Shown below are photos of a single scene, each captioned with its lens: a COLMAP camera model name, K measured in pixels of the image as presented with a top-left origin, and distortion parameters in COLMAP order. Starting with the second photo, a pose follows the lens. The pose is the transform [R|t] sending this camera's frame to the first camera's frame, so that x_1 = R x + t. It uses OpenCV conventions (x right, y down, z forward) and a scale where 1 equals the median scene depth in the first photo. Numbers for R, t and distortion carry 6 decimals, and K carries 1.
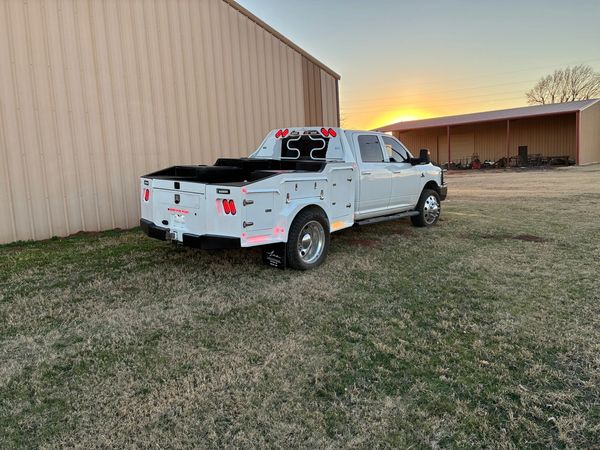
lens RADIAL K [[453.1, 0, 300.0], [0, 453.1, 225.0], [0, 0, 1]] dist [0.056694, -0.059054]
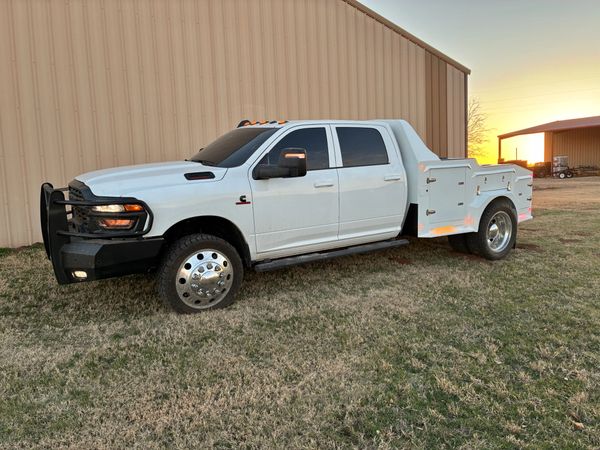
lens RADIAL K [[453.1, 0, 300.0], [0, 453.1, 225.0], [0, 0, 1]] dist [0.056694, -0.059054]
pose [[0.956920, 0.043273, -0.287110, 0.137151], [-0.046108, 0.998932, -0.003117, -0.001166], [0.286668, 0.016221, 0.957893, 0.122853]]
